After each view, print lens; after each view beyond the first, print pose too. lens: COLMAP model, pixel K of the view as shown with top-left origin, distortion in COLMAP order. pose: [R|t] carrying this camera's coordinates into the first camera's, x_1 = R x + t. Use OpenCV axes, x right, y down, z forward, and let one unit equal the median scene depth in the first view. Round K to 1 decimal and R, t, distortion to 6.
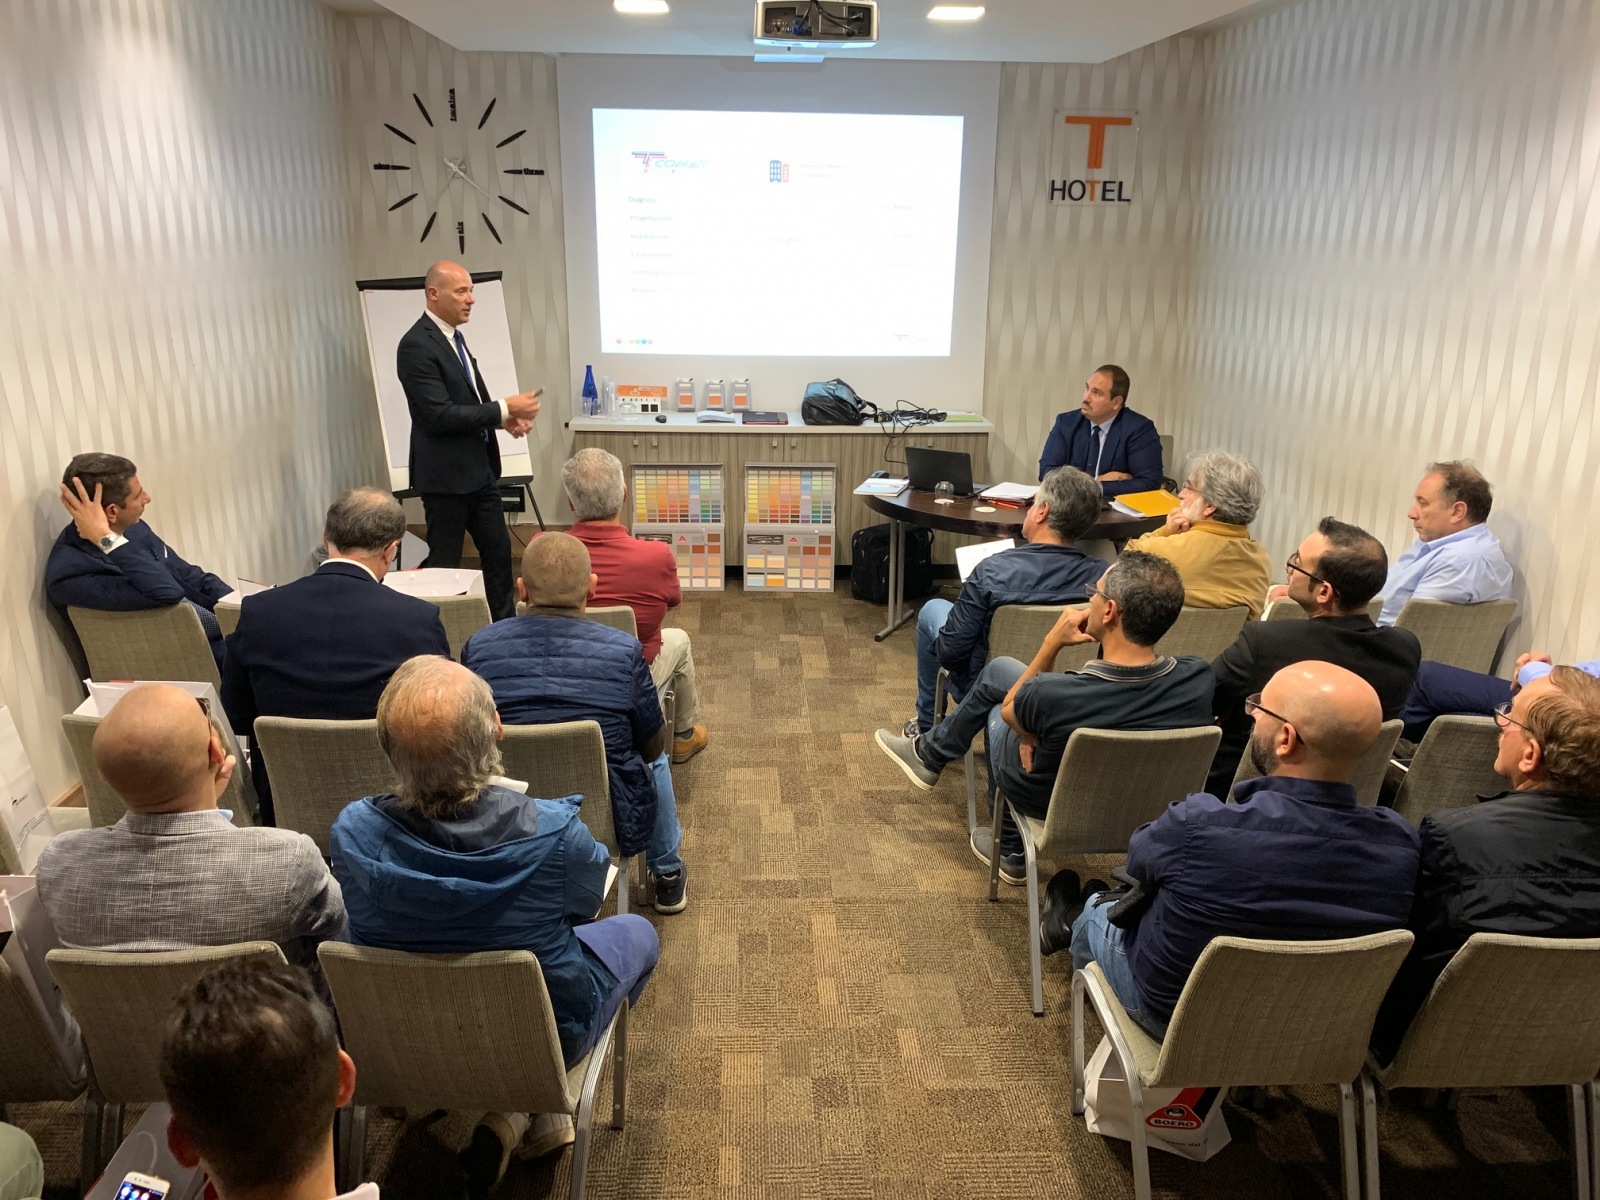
lens RADIAL K [[1219.4, 0, 809.8], [0, 1219.4, 597.2], [0, 0, 1]] dist [0.040584, -0.056040]
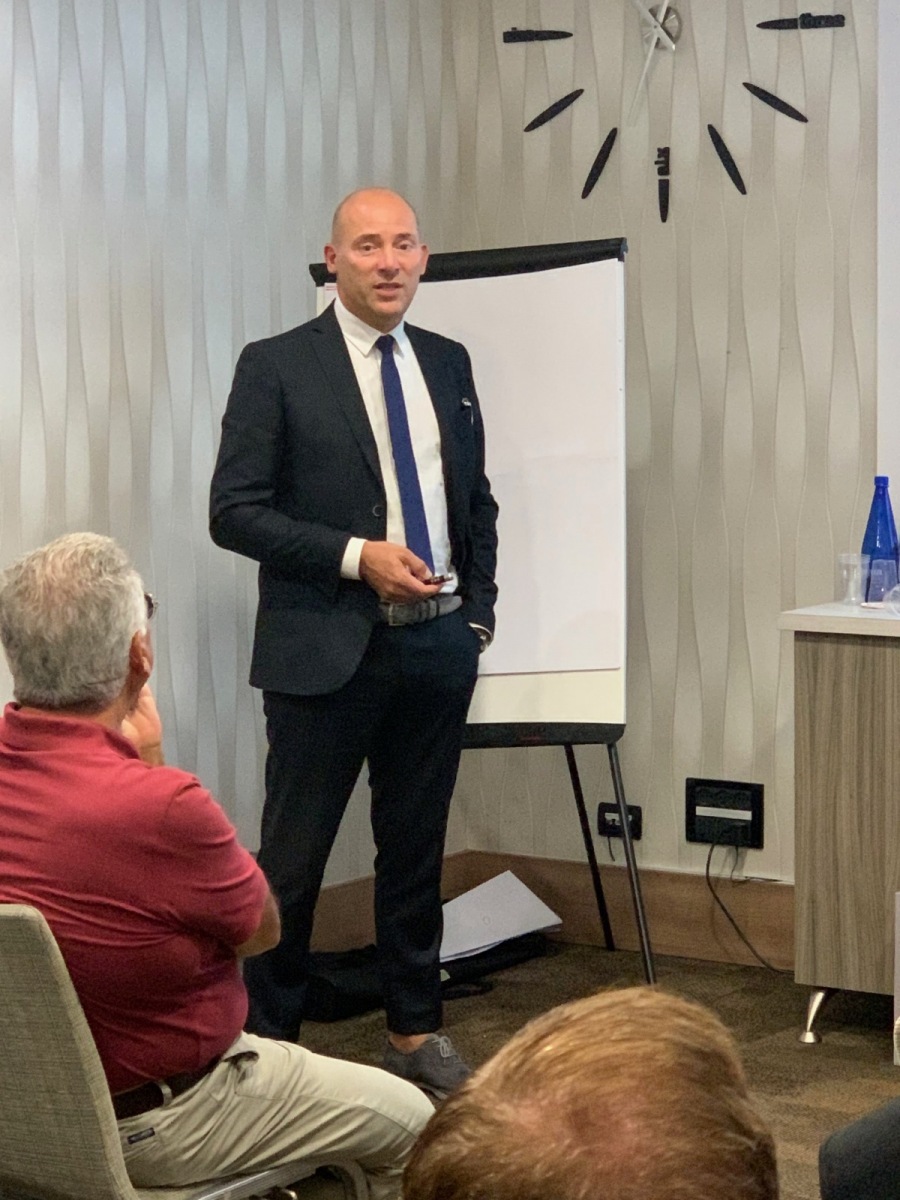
lens RADIAL K [[3123.2, 0, 455.3], [0, 3123.2, 593.8], [0, 0, 1]] dist [0.030269, 0.000000]
pose [[0.789142, 0.031656, -0.613395, 0.331478], [-0.159801, 0.974860, -0.155276, 0.024299], [0.593059, 0.220556, 0.774362, 0.157098]]
